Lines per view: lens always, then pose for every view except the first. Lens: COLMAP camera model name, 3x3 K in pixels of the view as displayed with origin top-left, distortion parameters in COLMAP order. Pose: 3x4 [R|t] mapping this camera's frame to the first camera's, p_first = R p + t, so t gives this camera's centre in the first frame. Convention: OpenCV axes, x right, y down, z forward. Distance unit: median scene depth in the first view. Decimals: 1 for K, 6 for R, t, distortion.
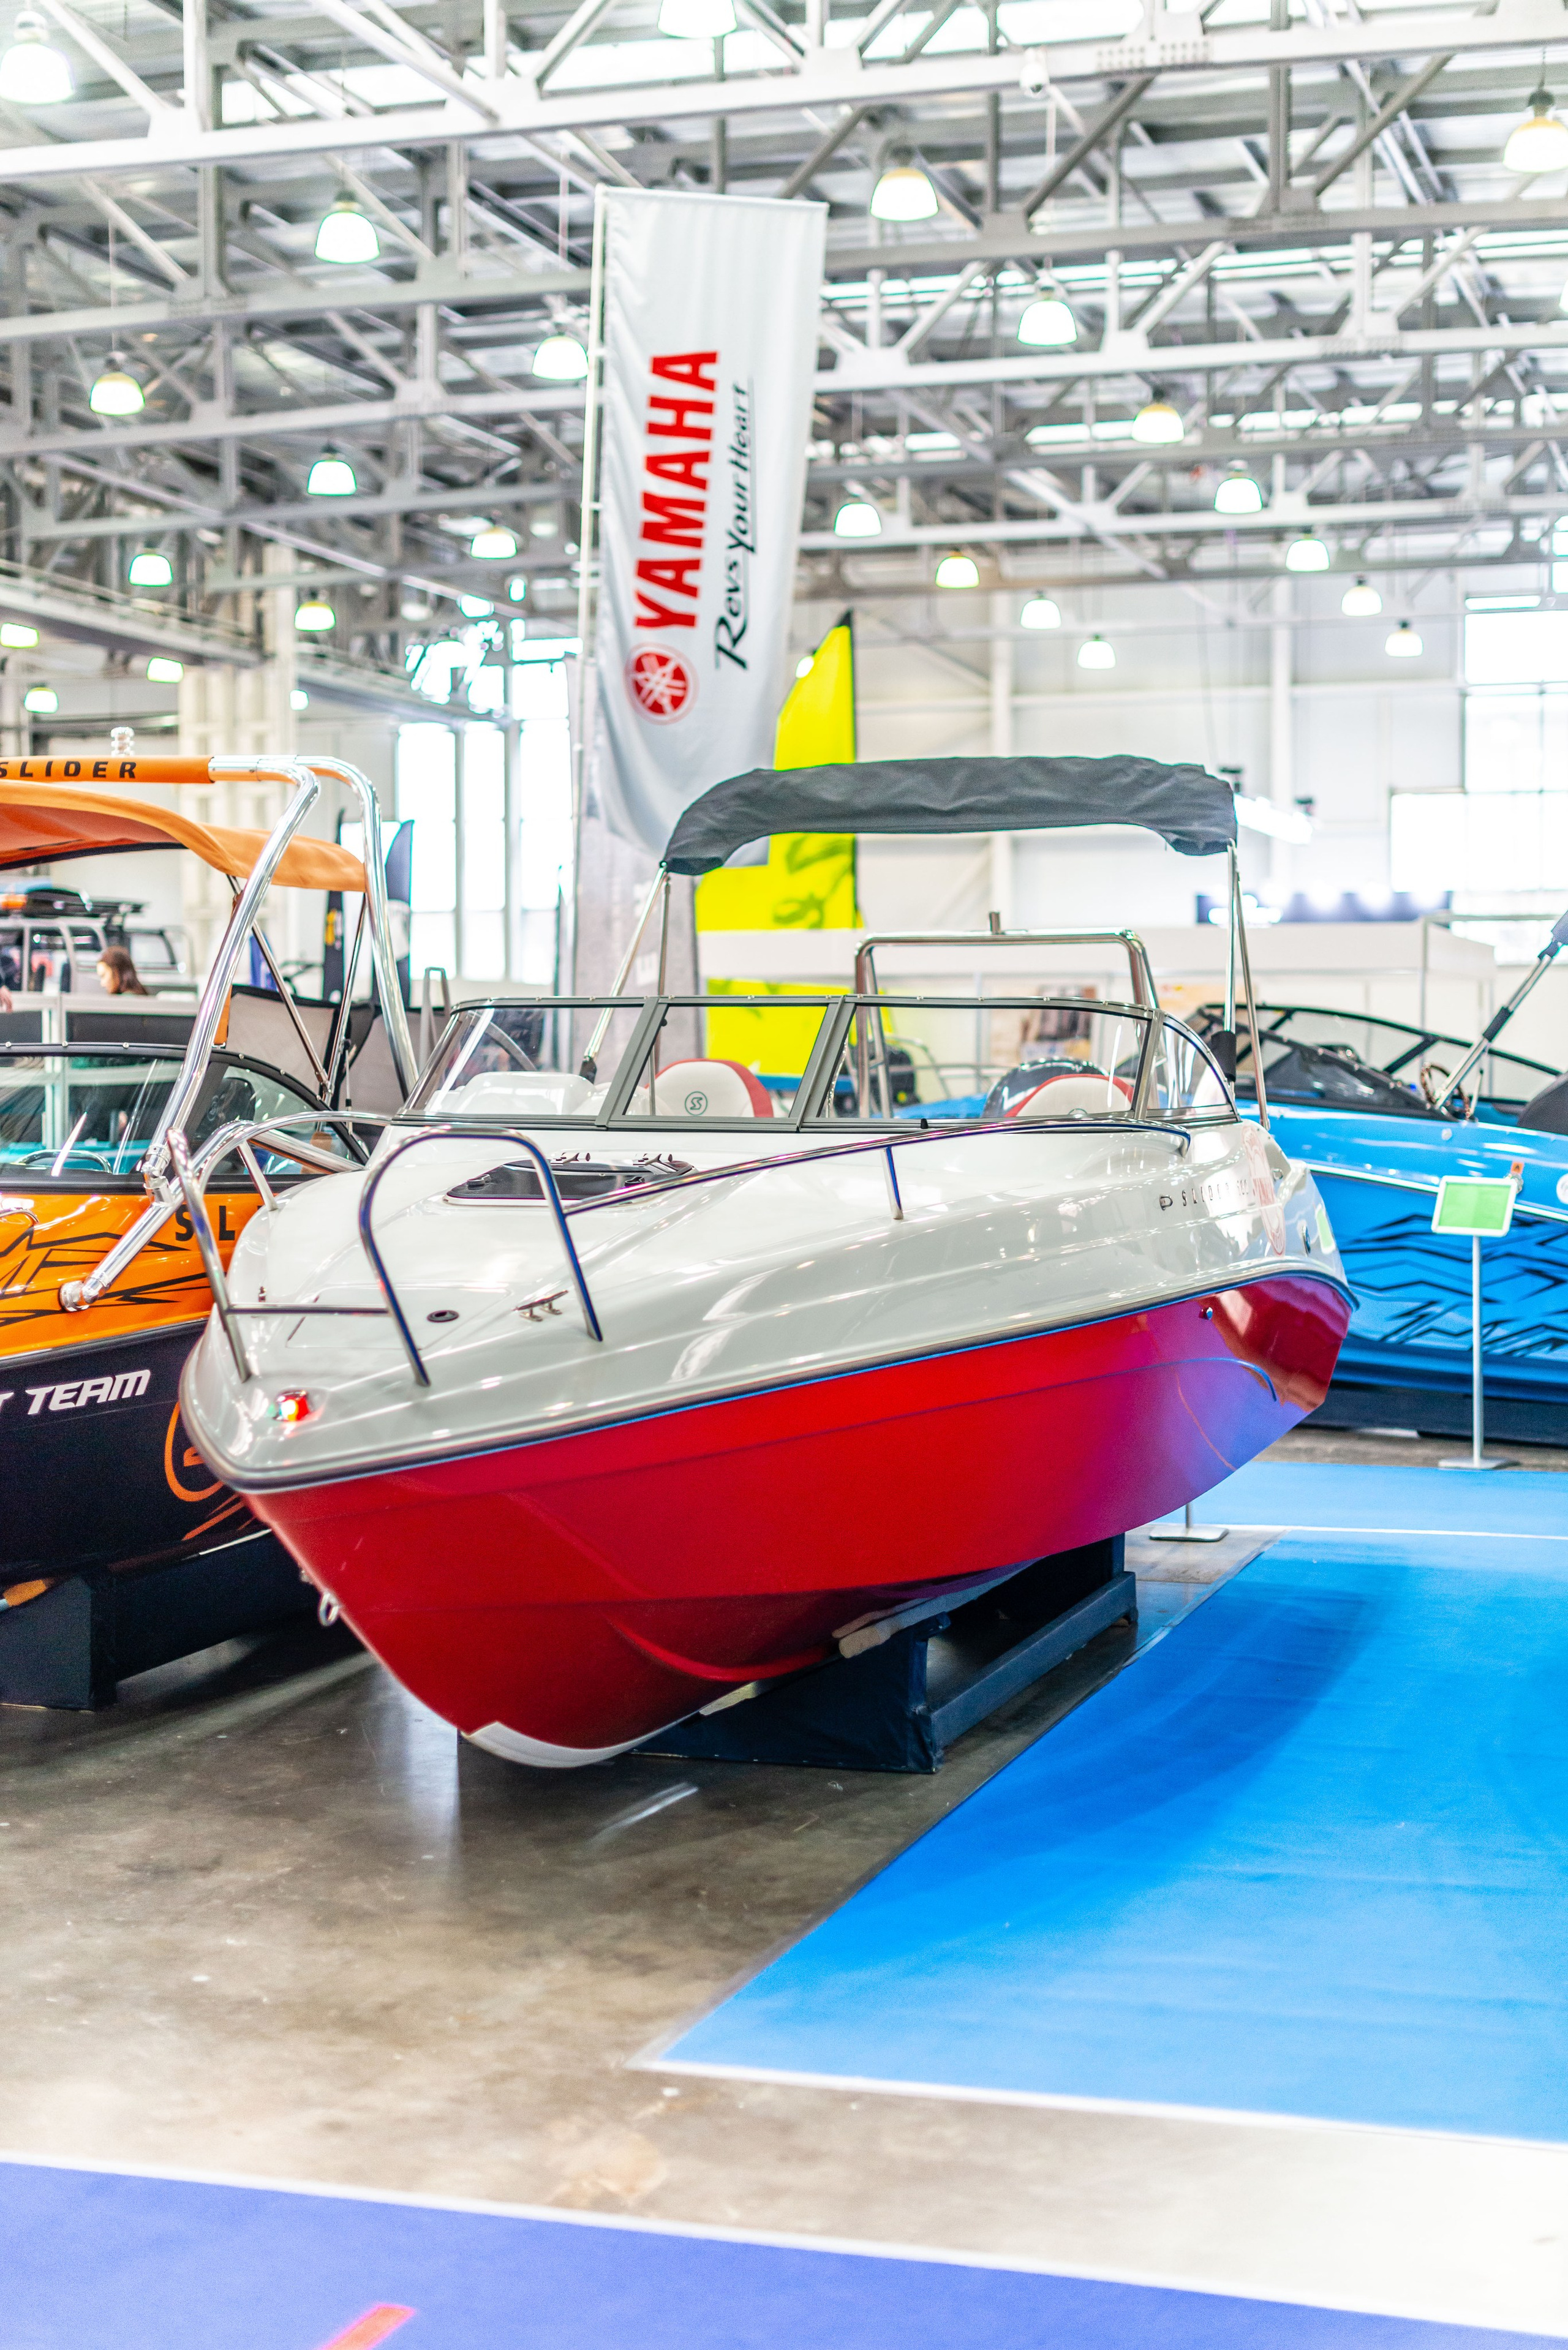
lens RADIAL K [[3375.5, 0, 772.1], [0, 3375.5, 1163.7], [0, 0, 1]] dist [0.011527, 0.079466]
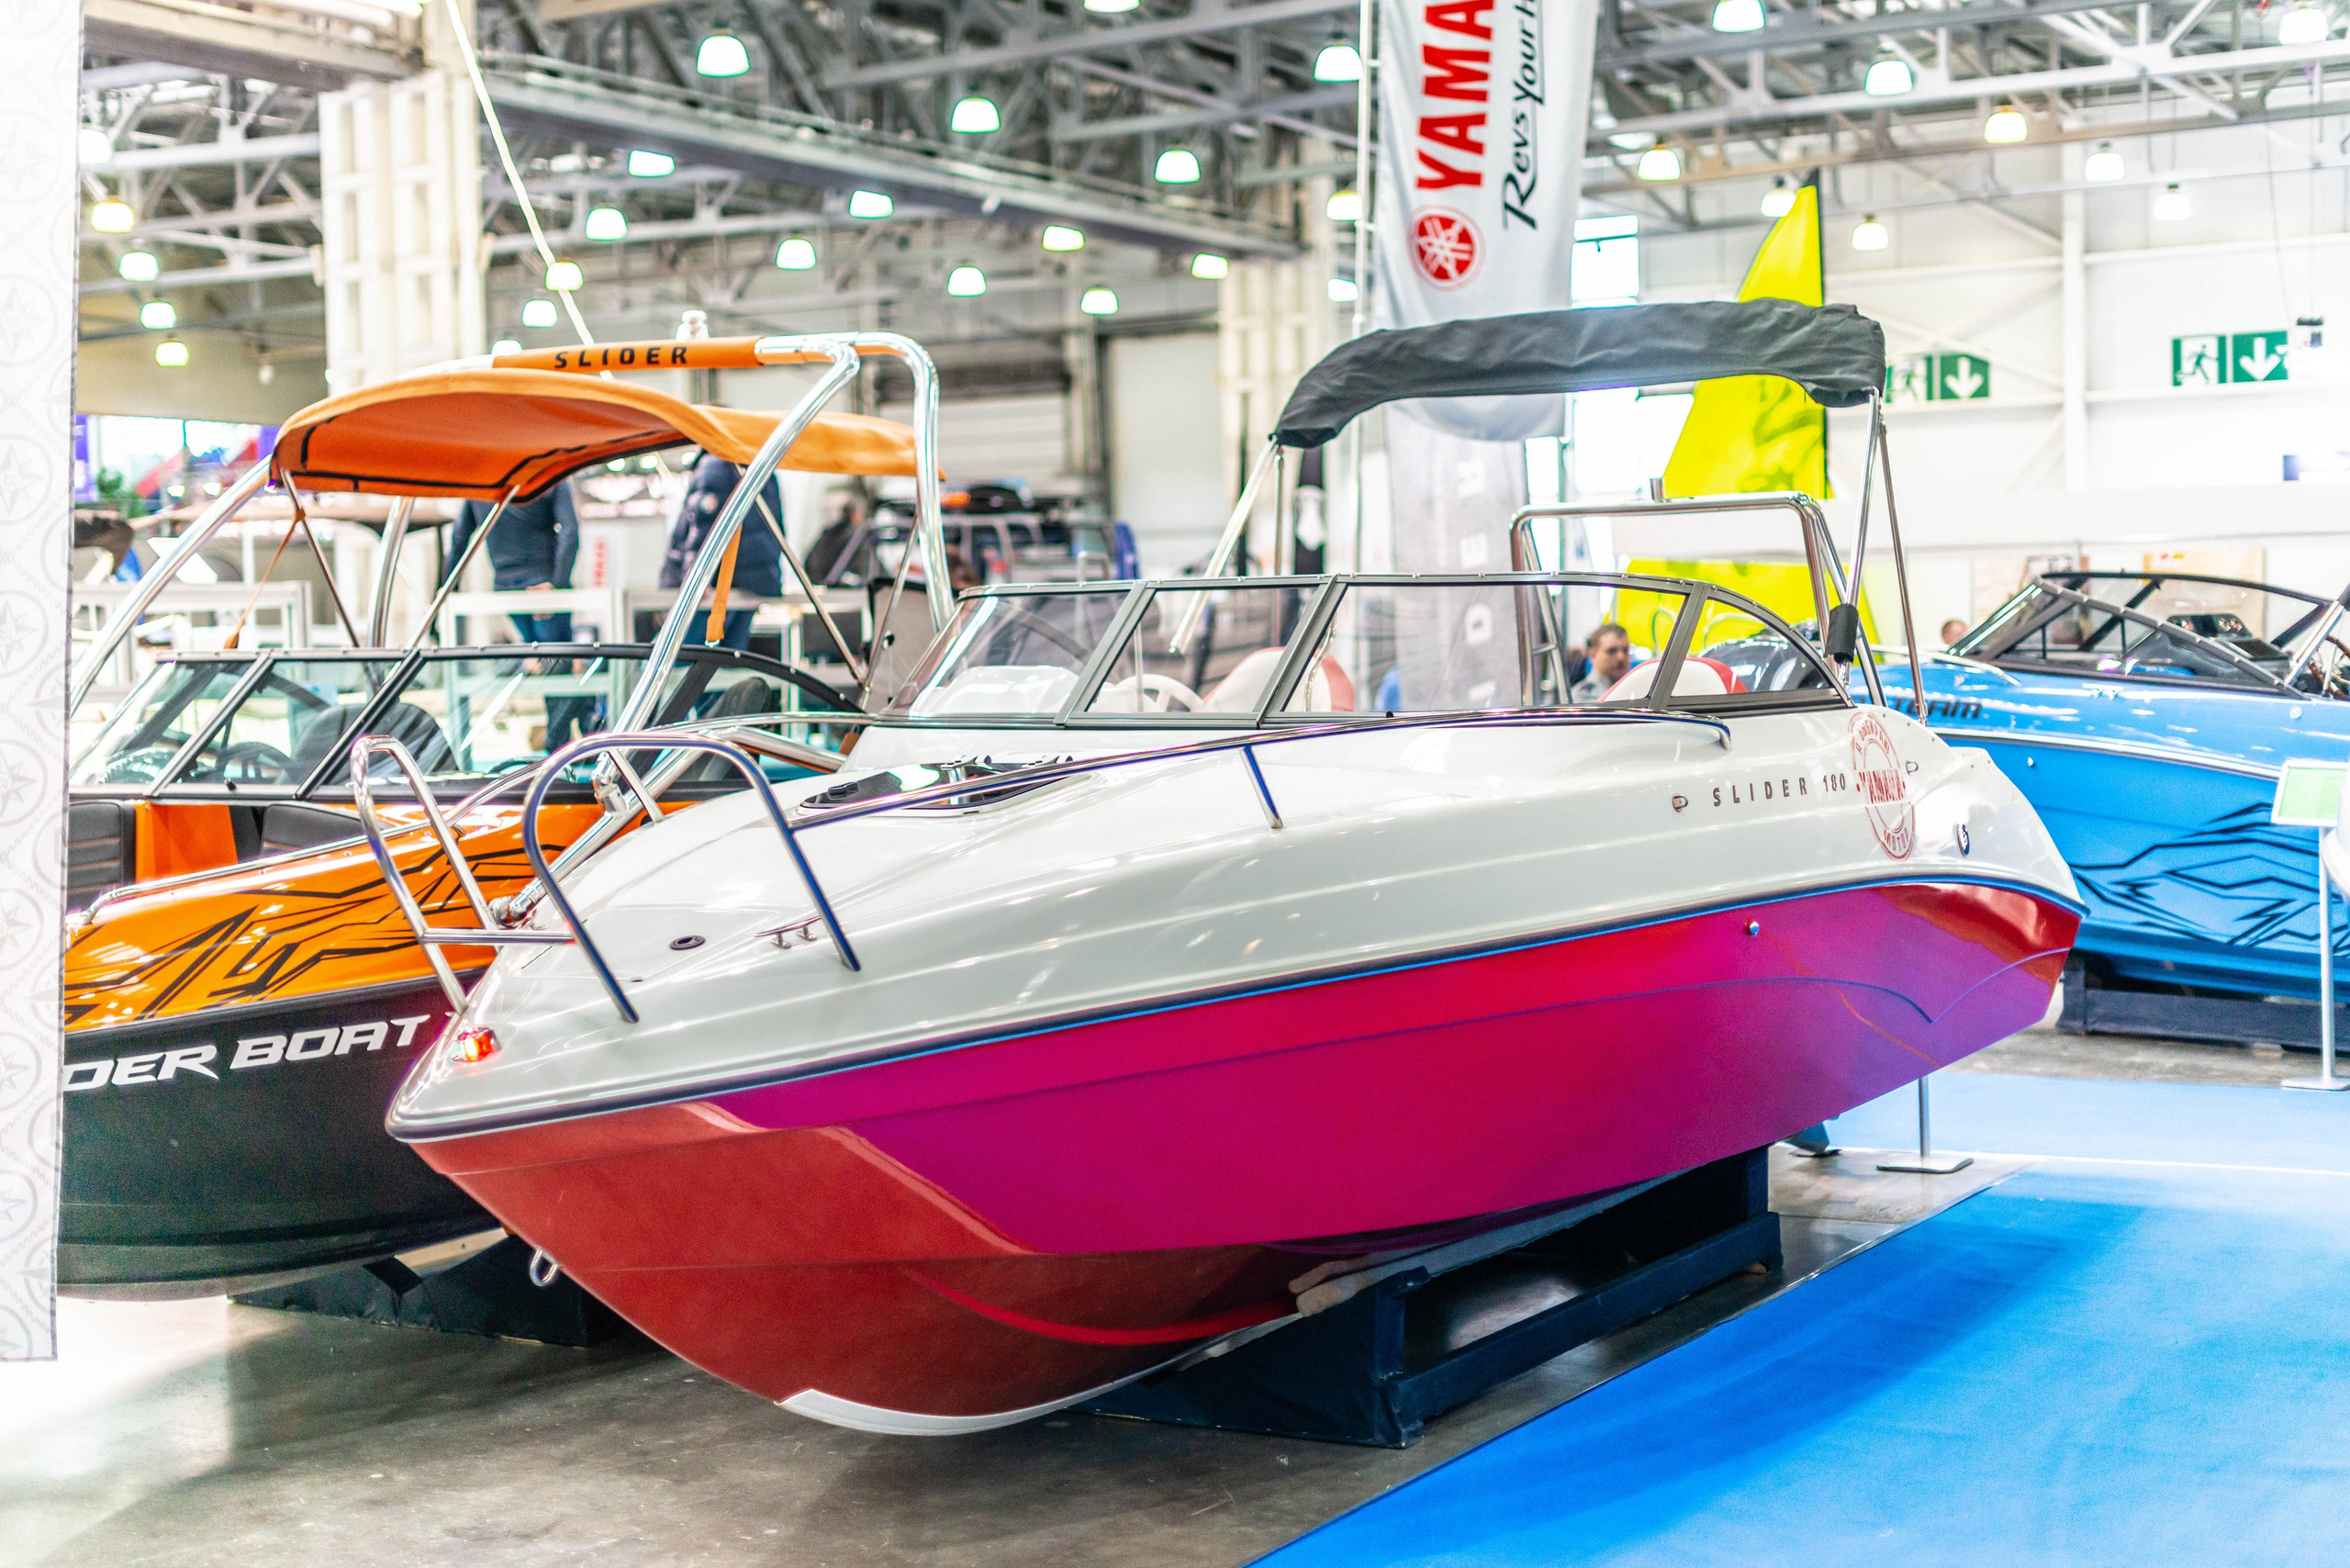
lens RADIAL K [[3360.6, 0, 1175.0], [0, 3360.6, 784.0], [0, 0, 1]] dist [0.013604, 0.071930]
pose [[0.977277, -0.010486, -0.211707, 0.090763], [0.012609, 0.999883, 0.008683, -0.001315], [0.211591, -0.011155, 0.977295, 0.063308]]
